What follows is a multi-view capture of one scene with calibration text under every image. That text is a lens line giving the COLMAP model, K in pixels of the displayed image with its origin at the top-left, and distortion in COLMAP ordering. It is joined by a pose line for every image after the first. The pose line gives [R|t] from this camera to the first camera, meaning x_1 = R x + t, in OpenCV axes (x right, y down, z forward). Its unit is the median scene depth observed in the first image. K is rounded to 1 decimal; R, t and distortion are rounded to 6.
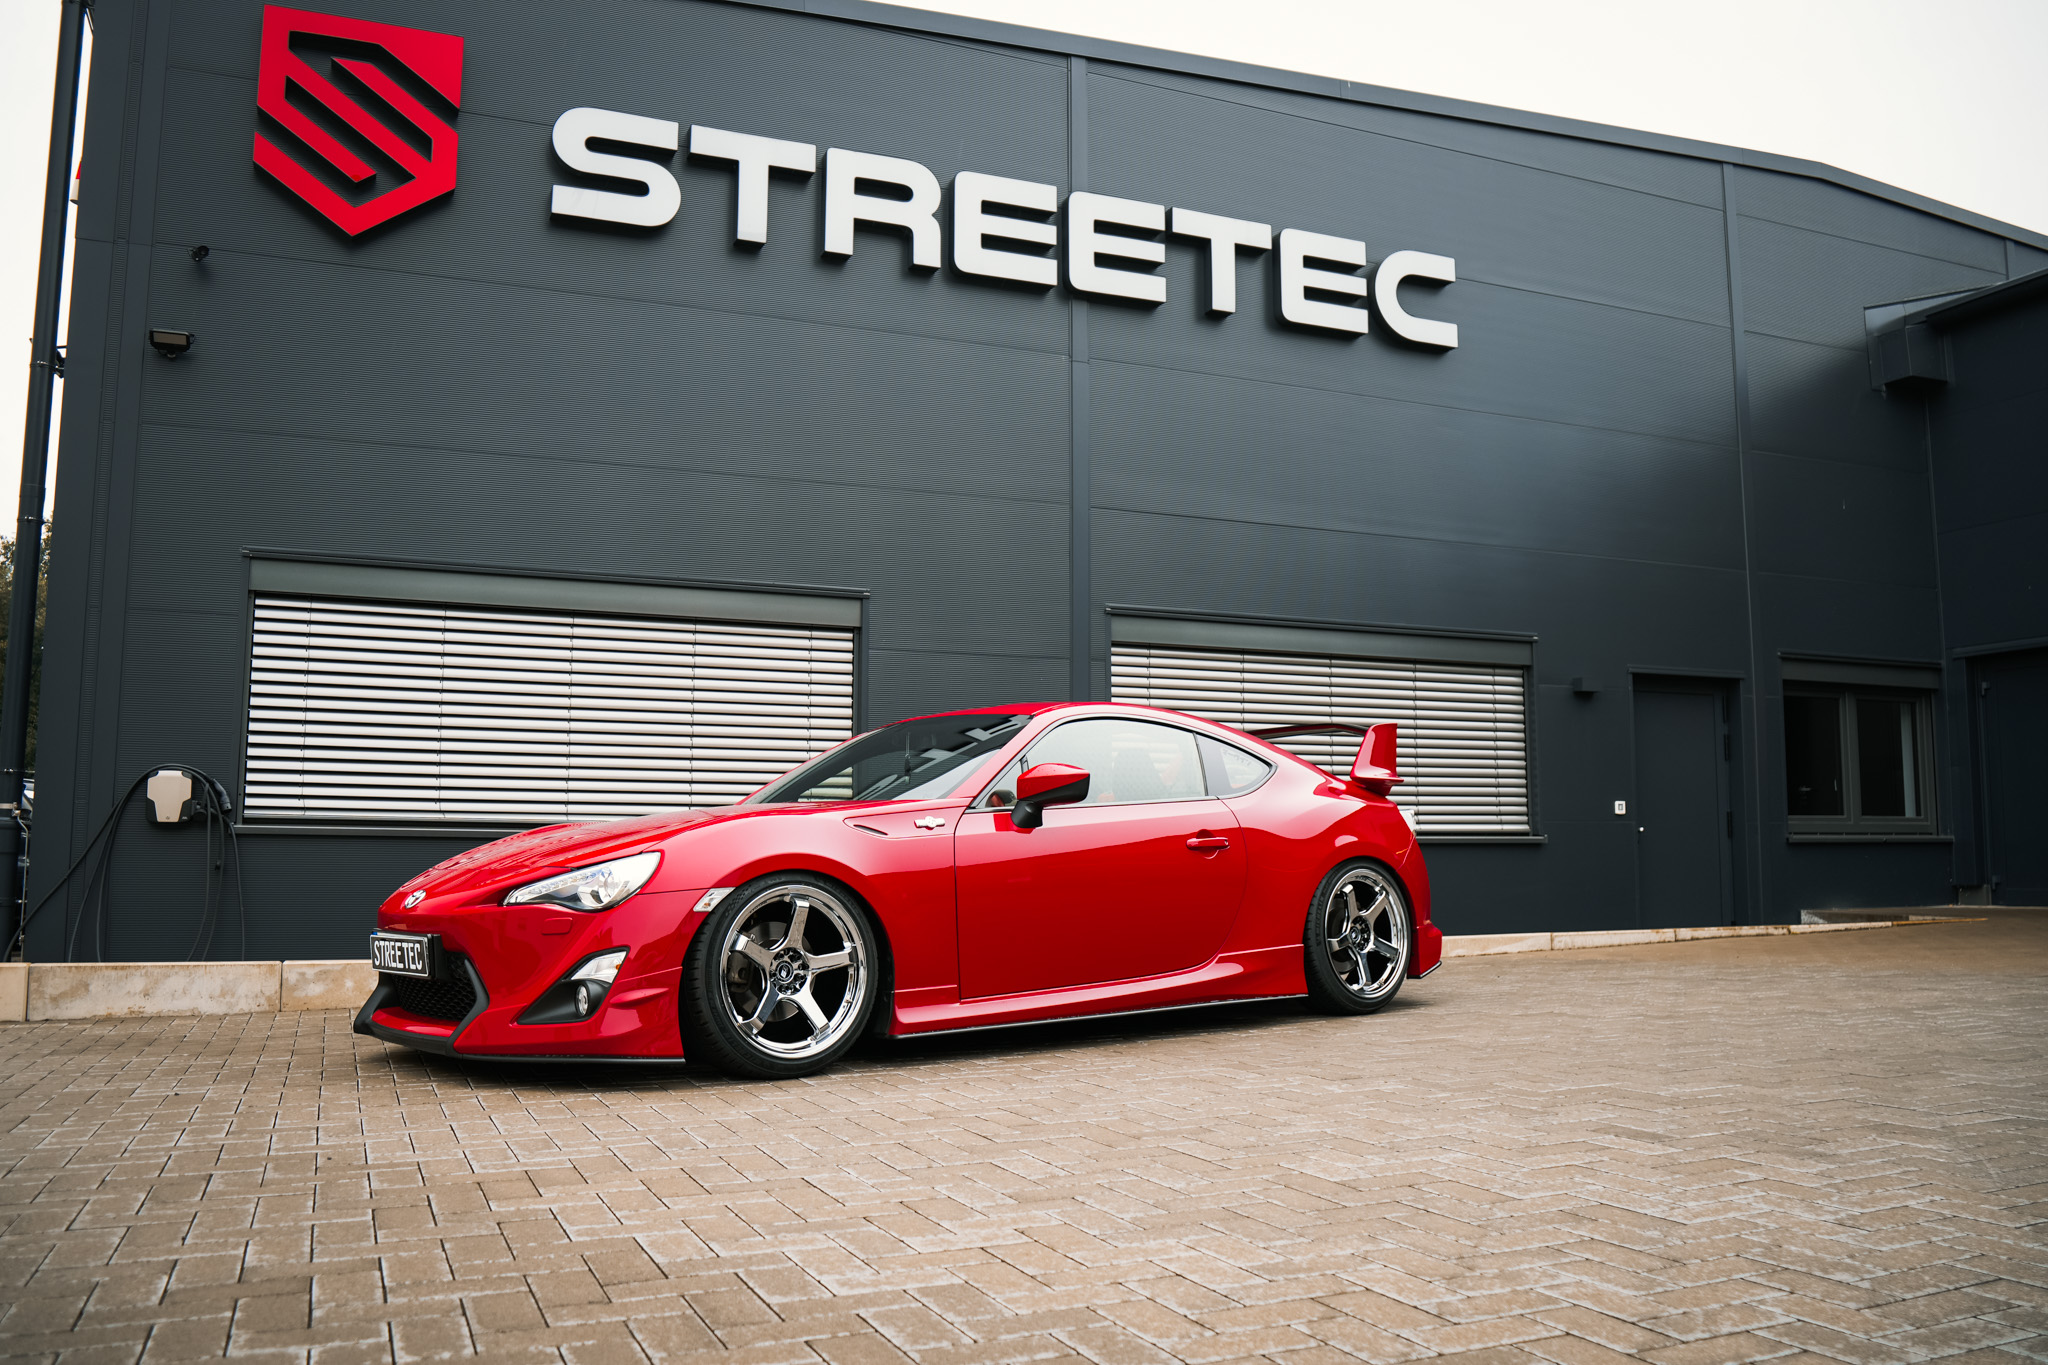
lens RADIAL K [[1645.3, 0, 1024.0], [0, 1645.3, 682.5], [0, 0, 1]] dist [-0.104207, 0.013944]
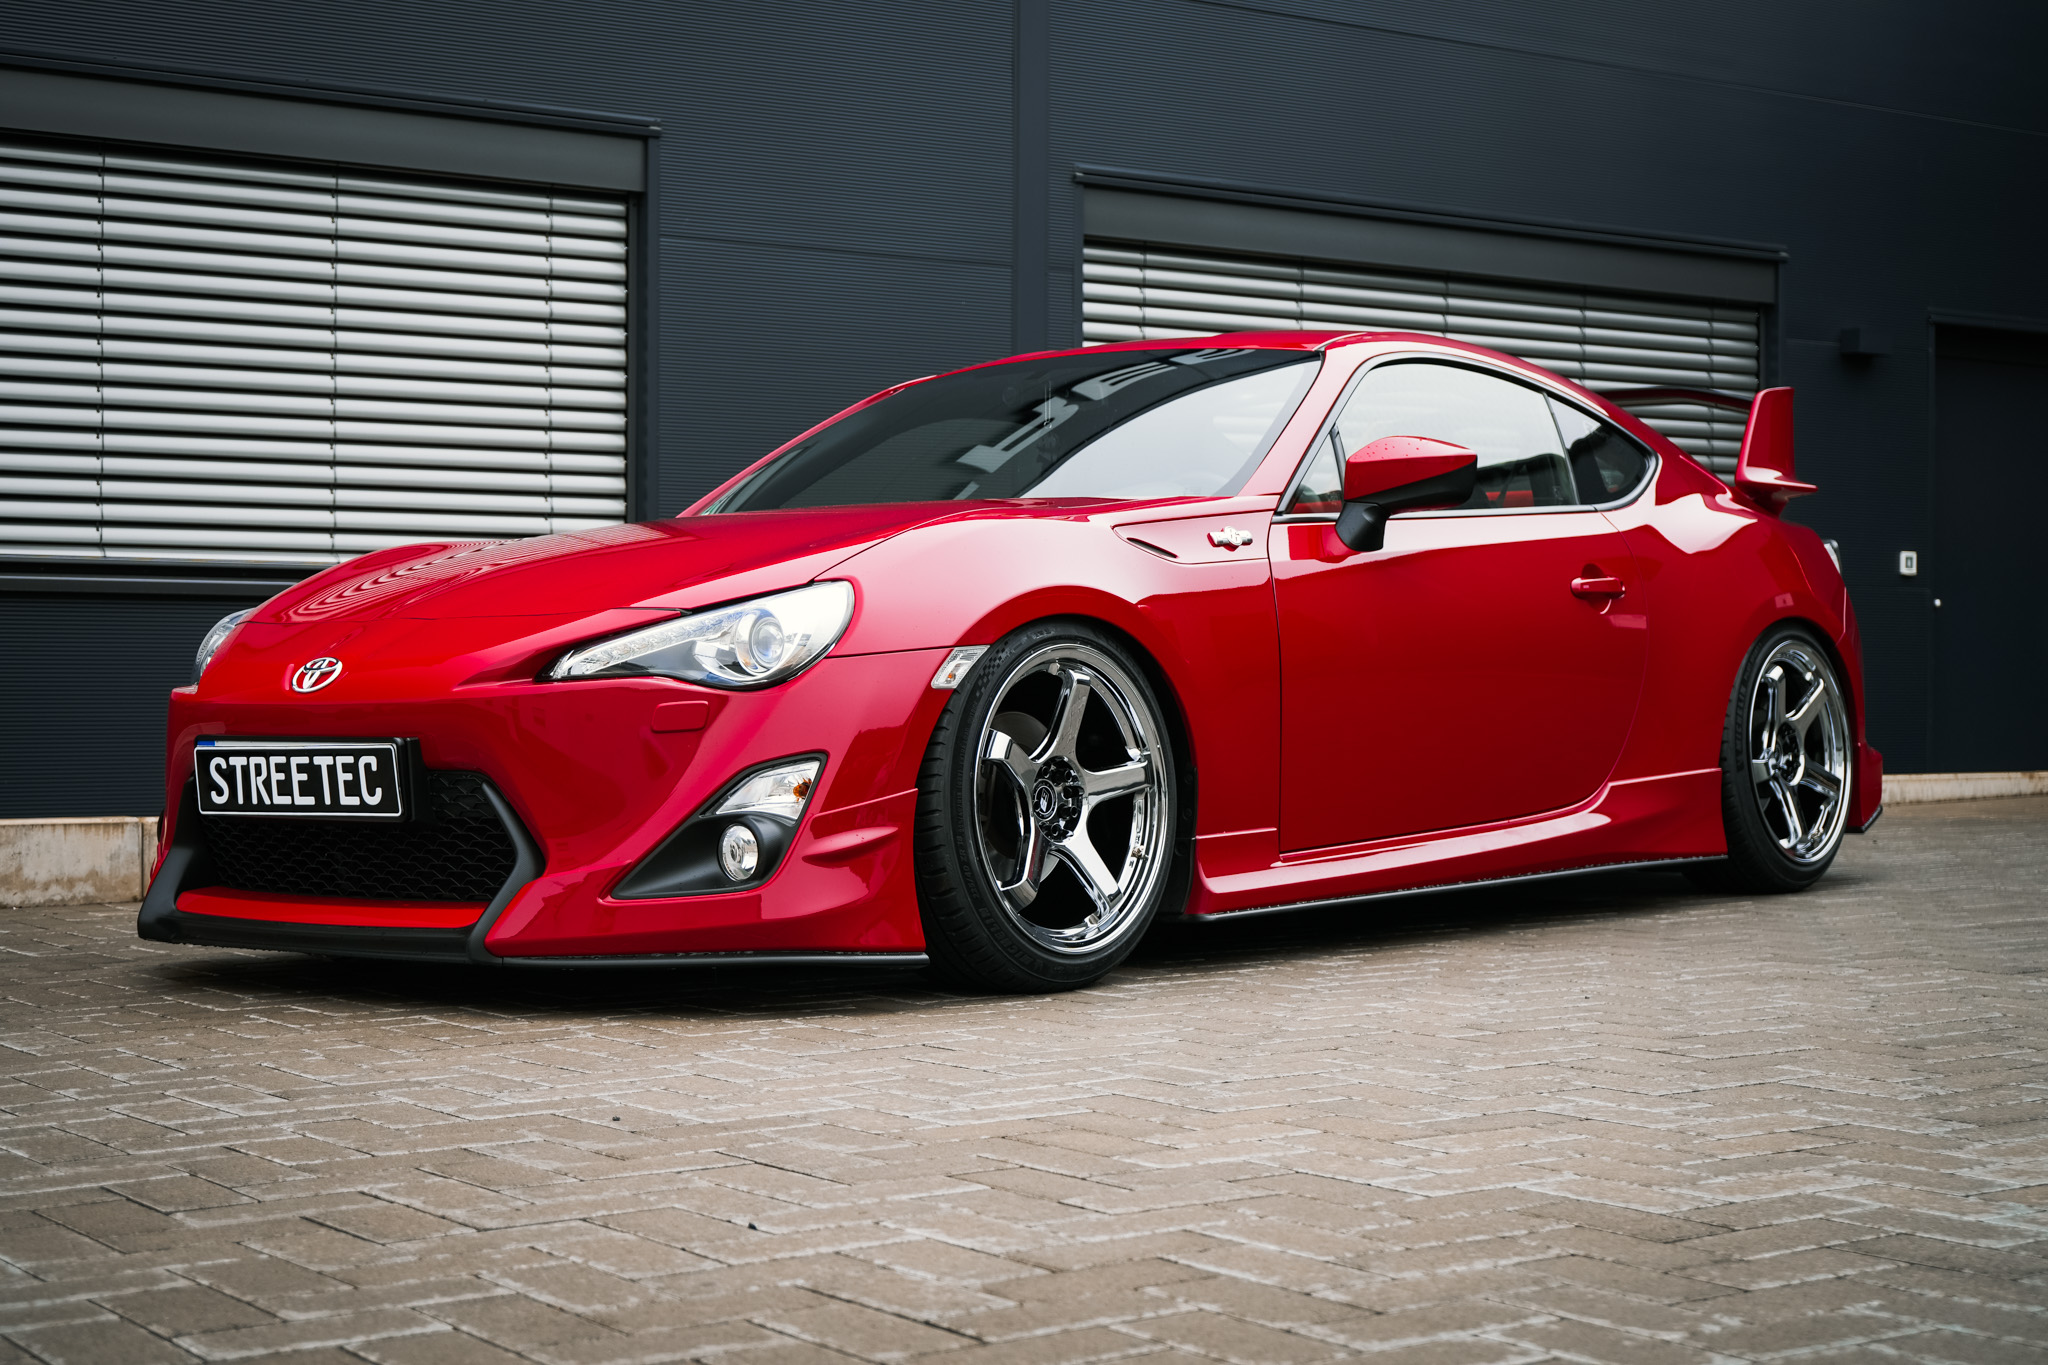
lens RADIAL K [[3176.8, 0, 1024.0], [0, 3176.8, 682.5], [0, 0, 1]] dist [-0.046346, -0.031958]
pose [[0.981638, 0.002416, 0.190739, -0.340241], [-0.022955, 0.994149, 0.105549, 0.022909], [-0.189368, -0.107989, 0.975950, -0.039091]]
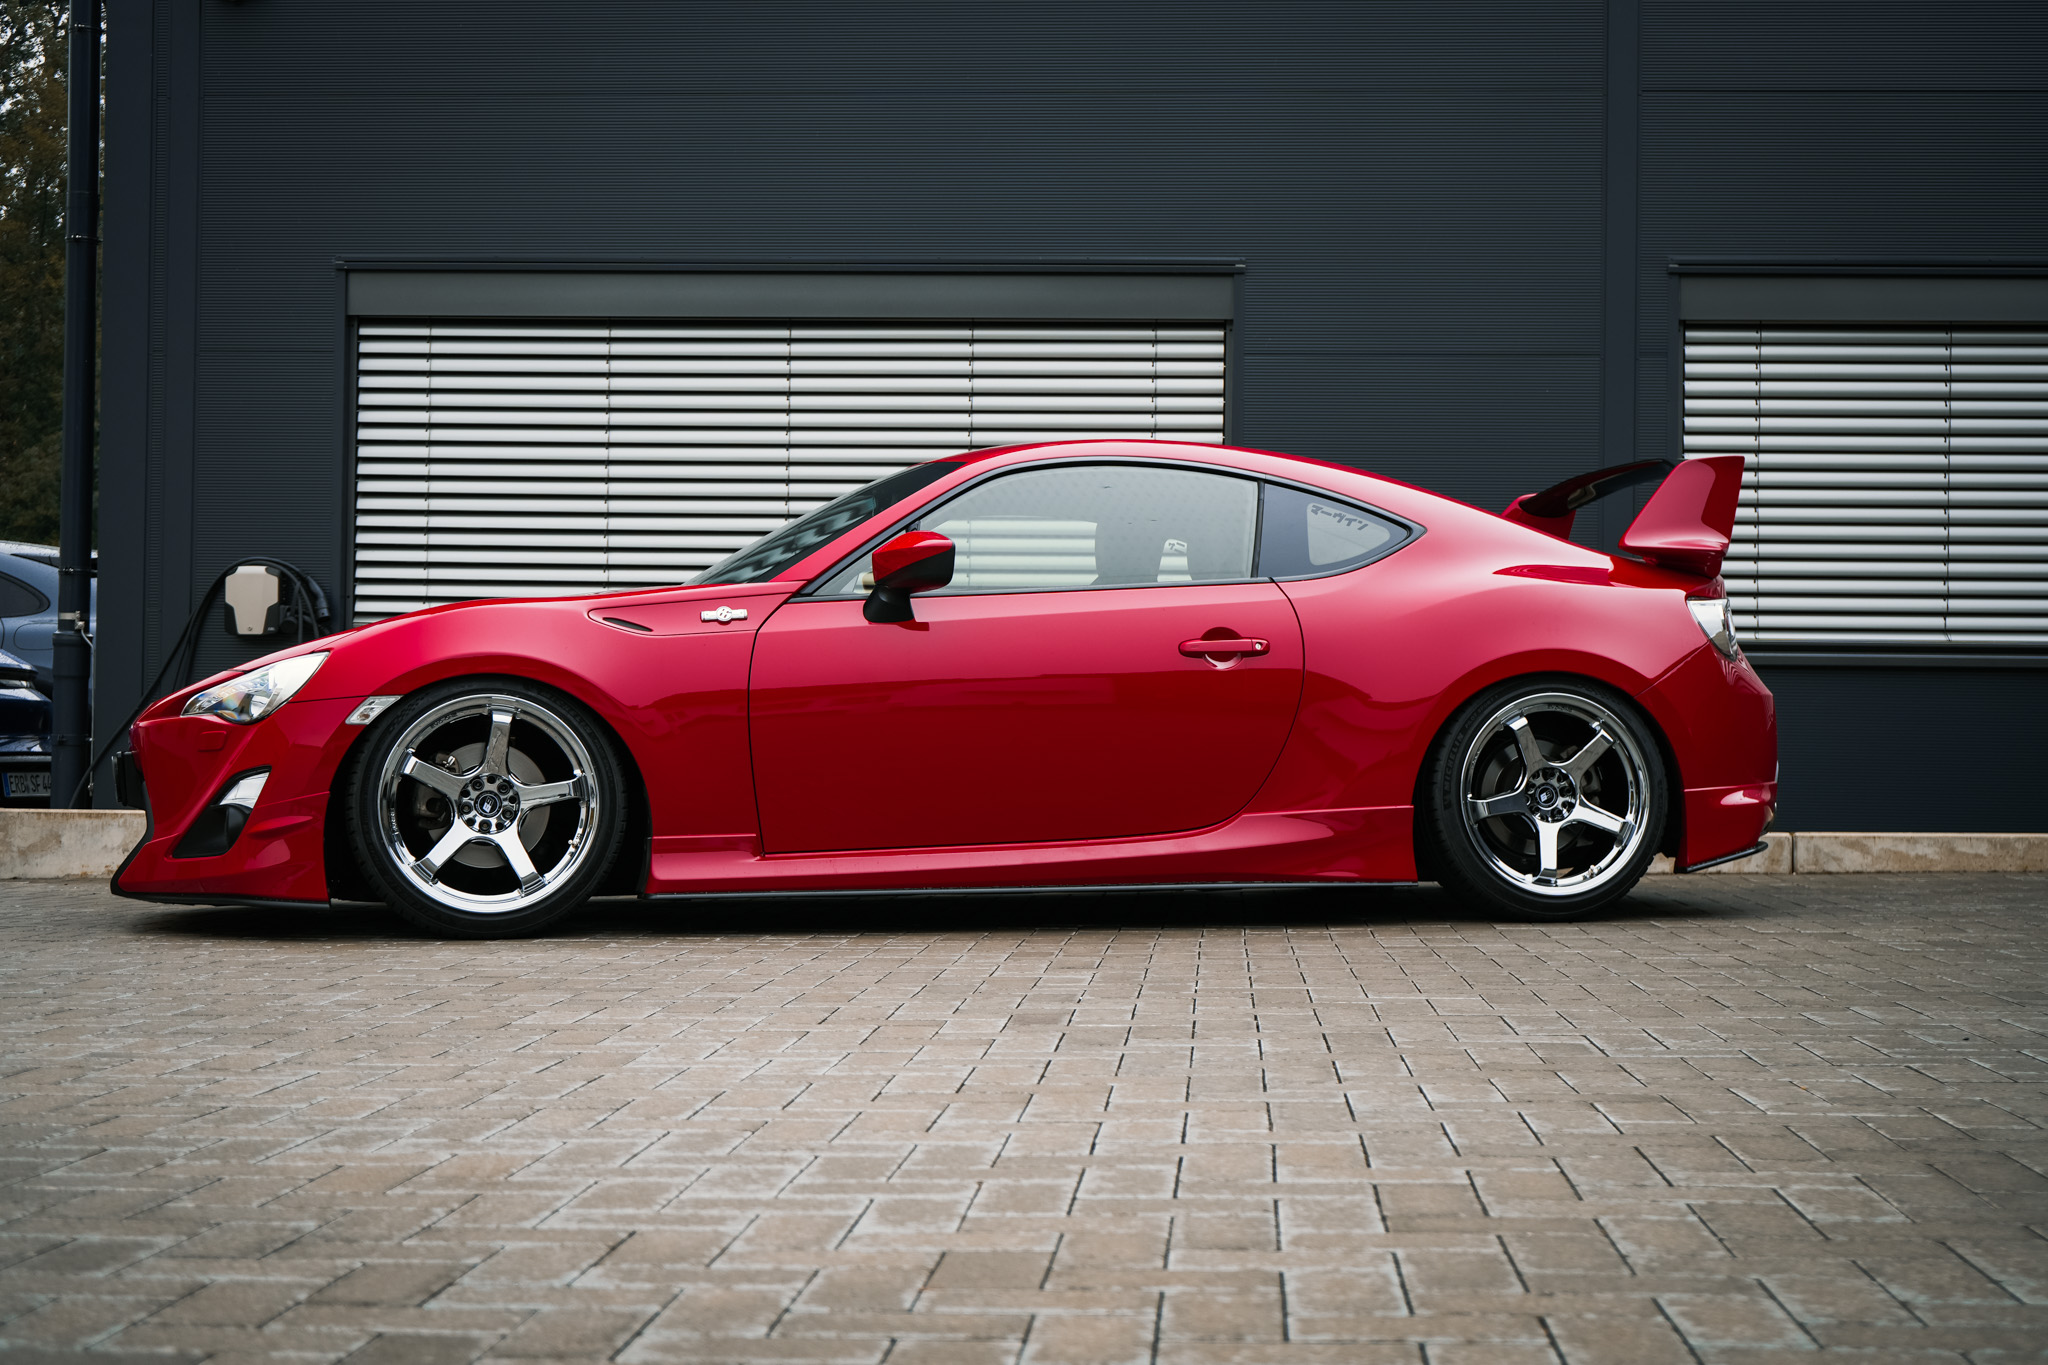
lens RADIAL K [[3055.7, 0, 1024.0], [0, 3055.7, 682.5], [0, 0, 1]] dist [-0.056002, -0.121837]
pose [[0.887064, 0.004622, -0.461622, 0.716531], [0.038855, 0.995654, 0.084634, 0.004816], [0.460007, -0.093012, 0.883030, -0.155654]]
